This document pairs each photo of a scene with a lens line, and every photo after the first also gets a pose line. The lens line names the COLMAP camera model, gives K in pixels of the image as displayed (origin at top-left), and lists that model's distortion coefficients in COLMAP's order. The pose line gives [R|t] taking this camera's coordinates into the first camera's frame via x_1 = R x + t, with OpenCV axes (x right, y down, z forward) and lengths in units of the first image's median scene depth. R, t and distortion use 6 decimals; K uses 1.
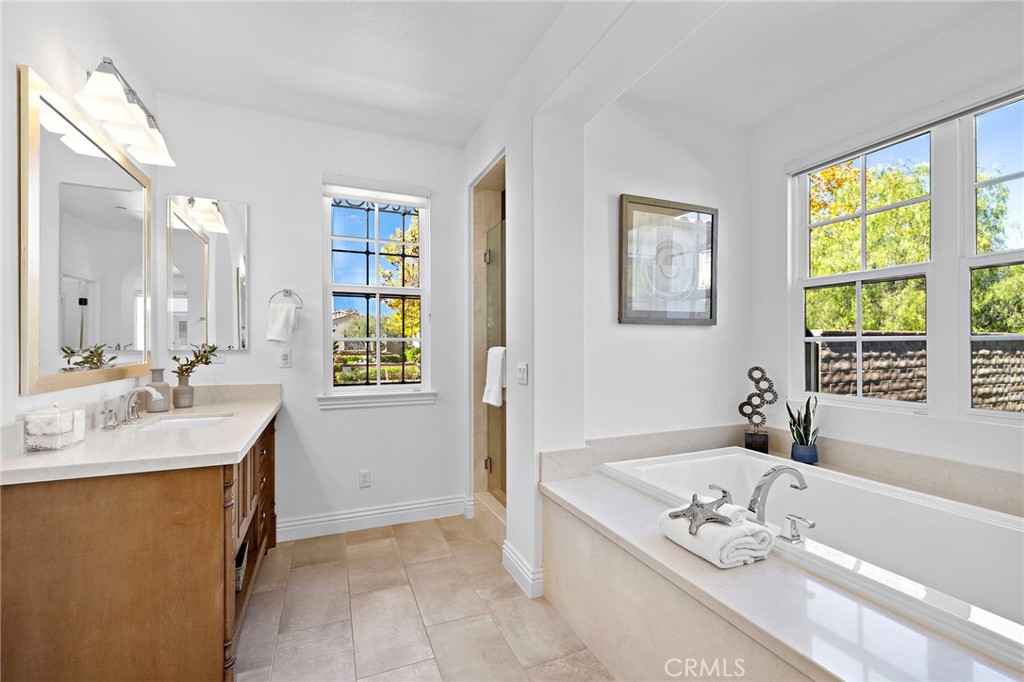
lens RADIAL K [[432.9, 0, 510.4], [0, 432.9, 345.2], [0, 0, 1]] dist [0.002584, -0.000303]
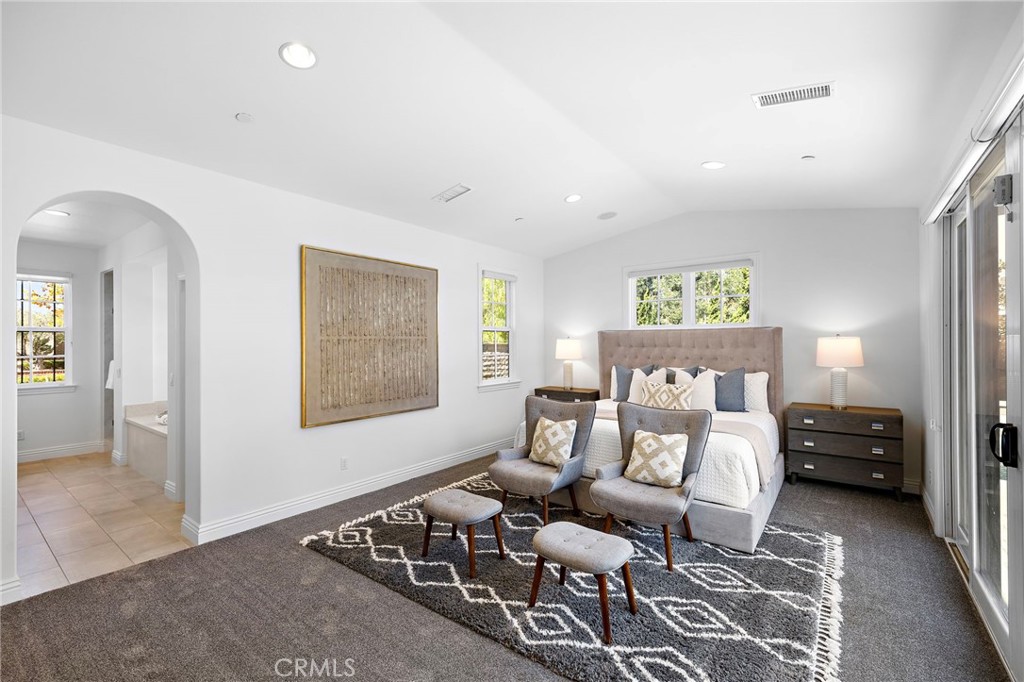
lens RADIAL K [[437.4, 0, 512.0], [0, 437.4, 341.0], [0, 0, 1]] dist [0.001323, 0.000174]
pose [[0.866512, -0.001450, 0.499155, 0.624481], [0.005435, 0.999964, -0.006530, -0.067827], [-0.499127, 0.008371, 0.866488, -1.893296]]
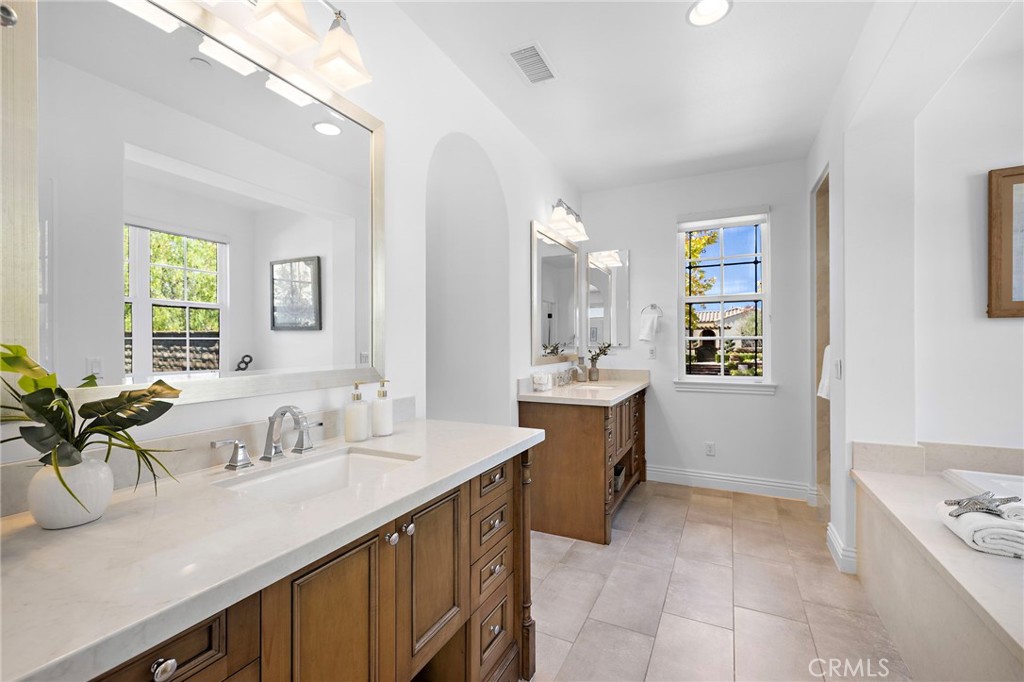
lens RADIAL K [[432.9, 0, 510.4], [0, 432.9, 345.2], [0, 0, 1]] dist [0.002584, -0.000303]
pose [[0.646843, 0.002363, -0.762620, 0.303272], [0.002036, 0.999986, 0.004825, -0.001343], [0.762621, -0.004674, 0.646829, -0.315758]]
